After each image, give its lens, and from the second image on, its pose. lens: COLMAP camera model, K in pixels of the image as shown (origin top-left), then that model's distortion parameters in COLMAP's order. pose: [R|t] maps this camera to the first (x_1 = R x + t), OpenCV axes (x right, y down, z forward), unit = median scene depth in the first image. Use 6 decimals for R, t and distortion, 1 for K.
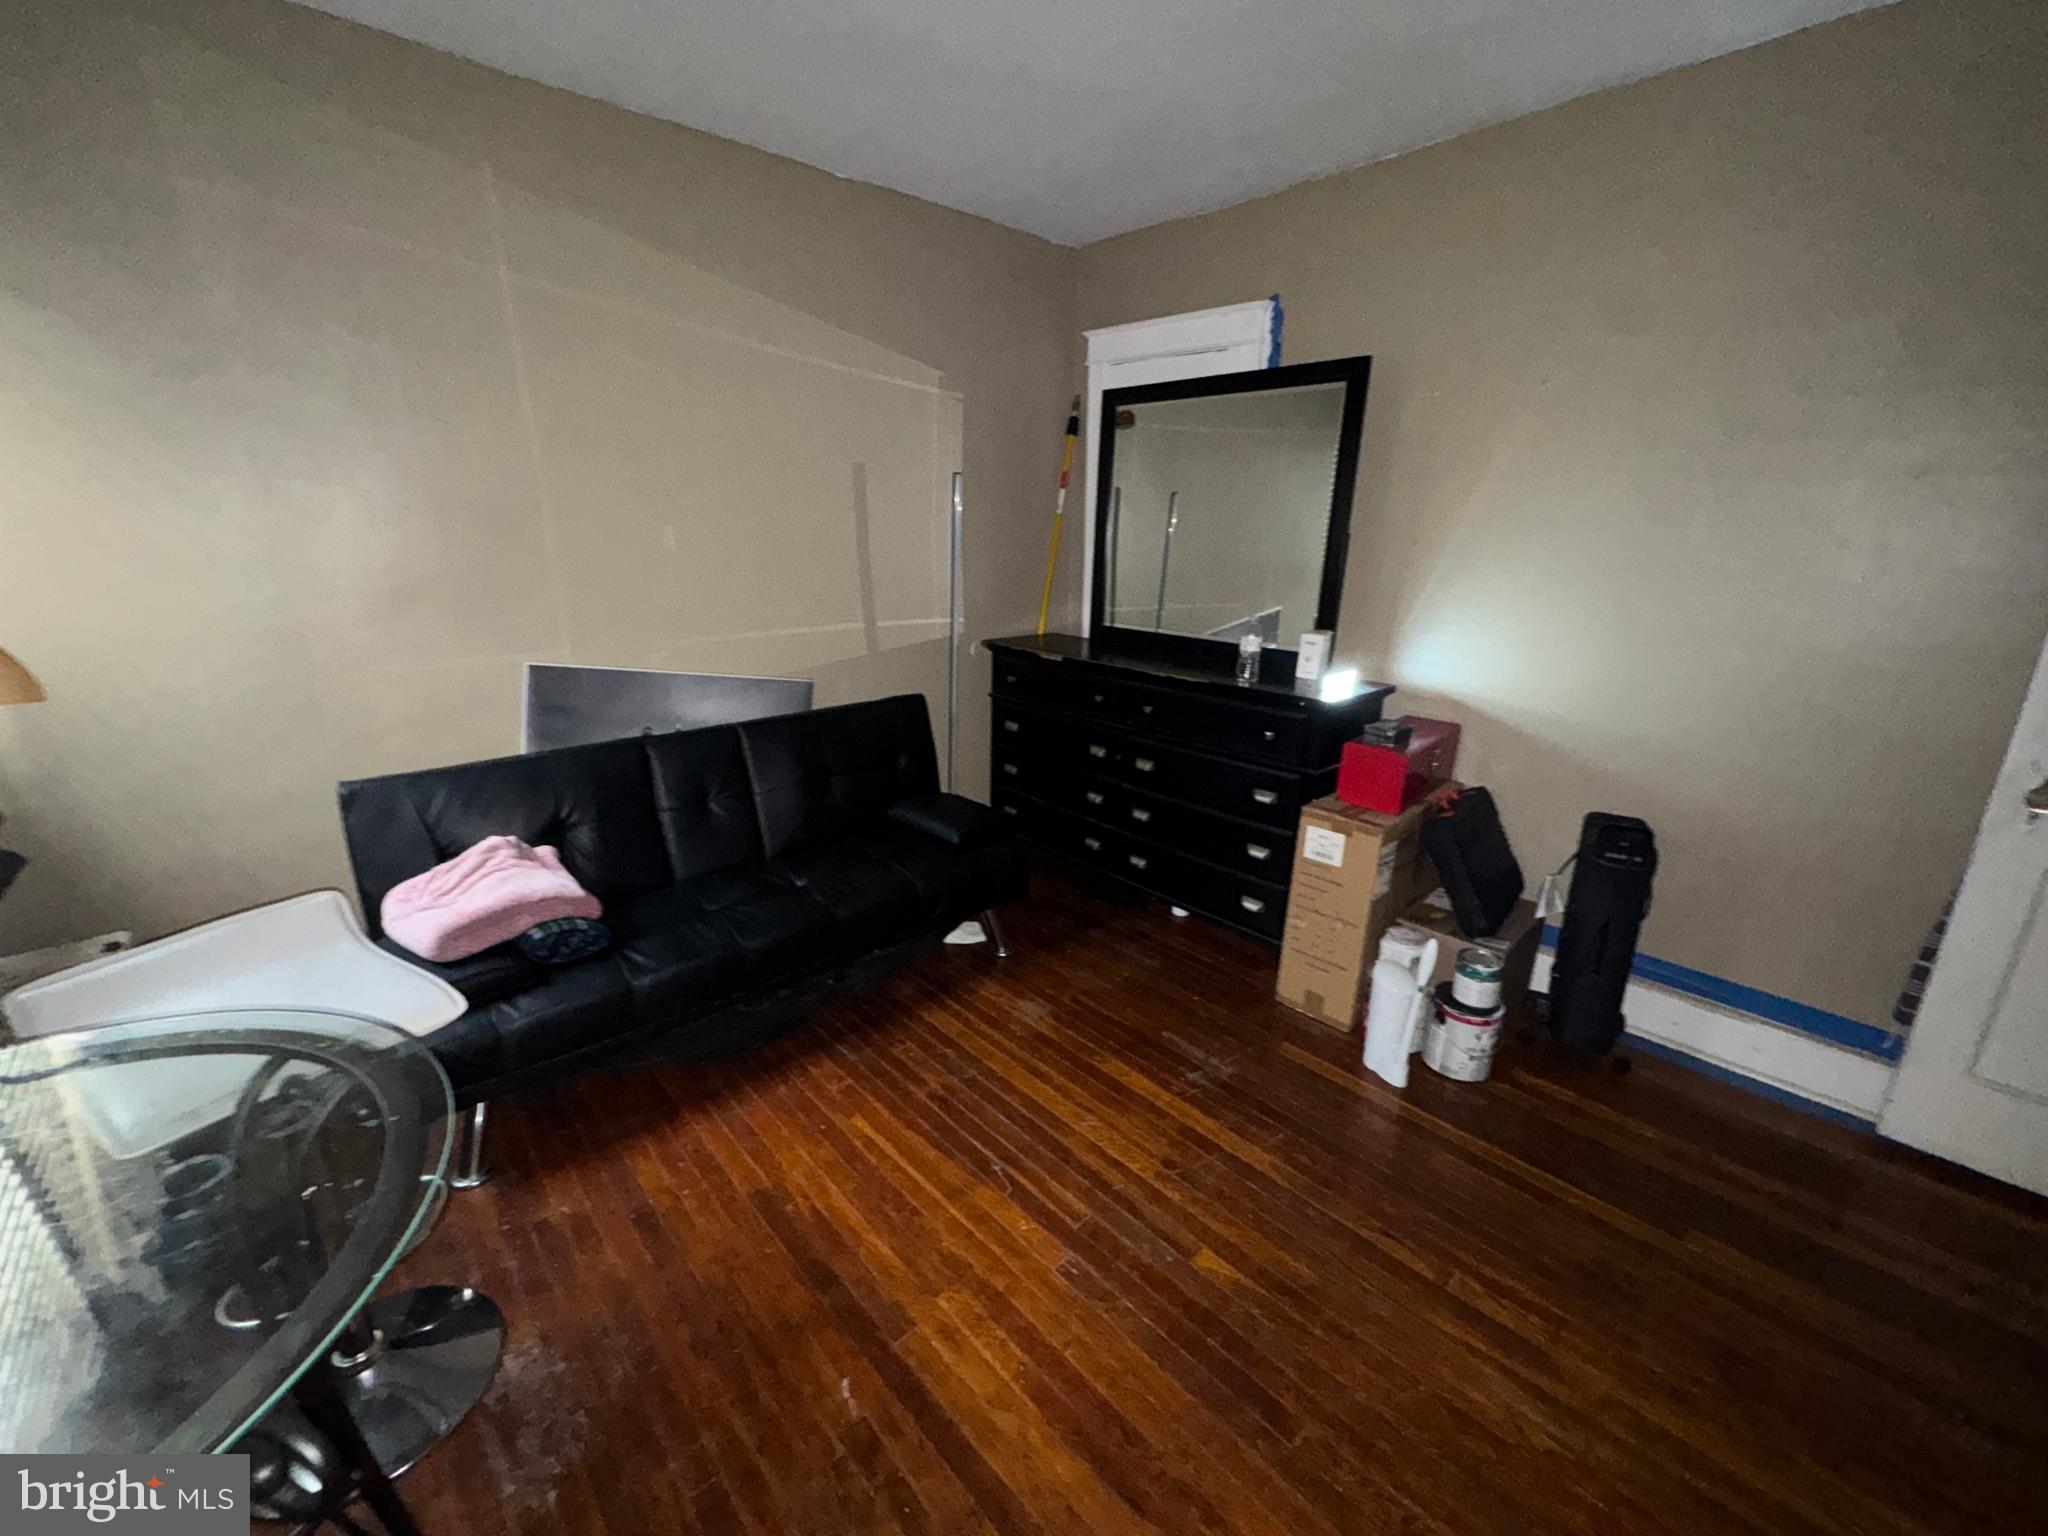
lens RADIAL K [[812.5, 0, 1020.8], [0, 812.5, 763.1], [0, 0, 1]] dist [-0.003552, -0.000459]
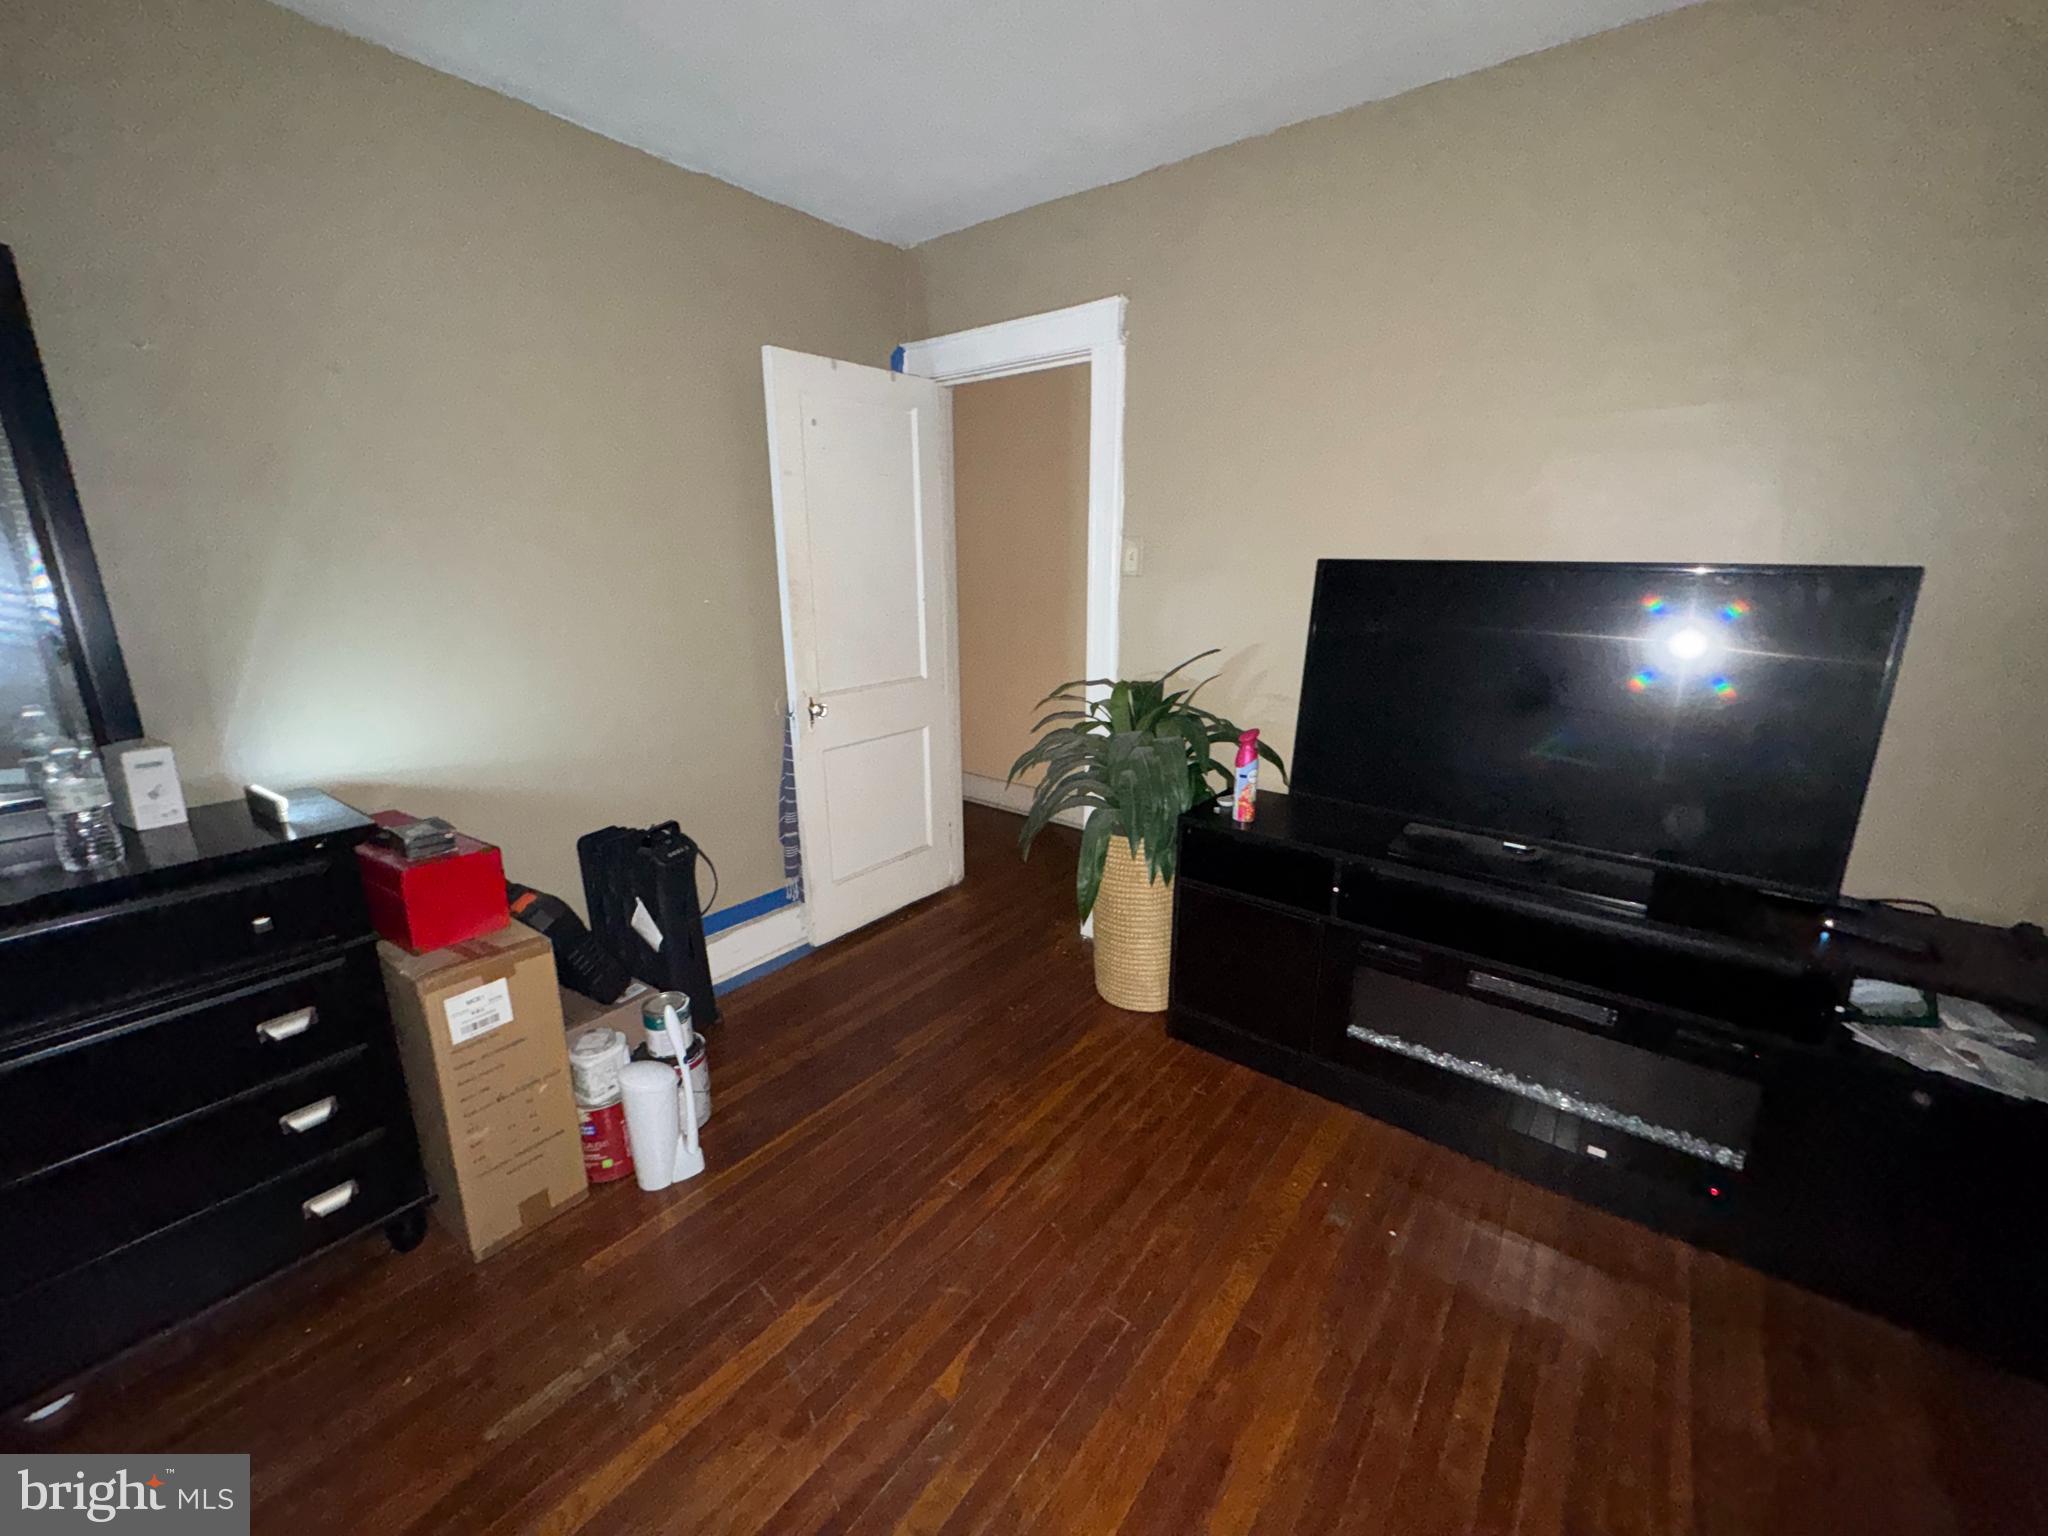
lens RADIAL K [[812.5, 0, 1021.9], [0, 812.5, 768.9], [0, 0, 1]] dist [-0.003552, -0.000459]
pose [[-0.168942, -0.260093, 0.950689, -0.362517], [0.277489, 0.912987, 0.299090, -0.192644], [-0.945758, 0.314335, -0.082068, 0.642995]]
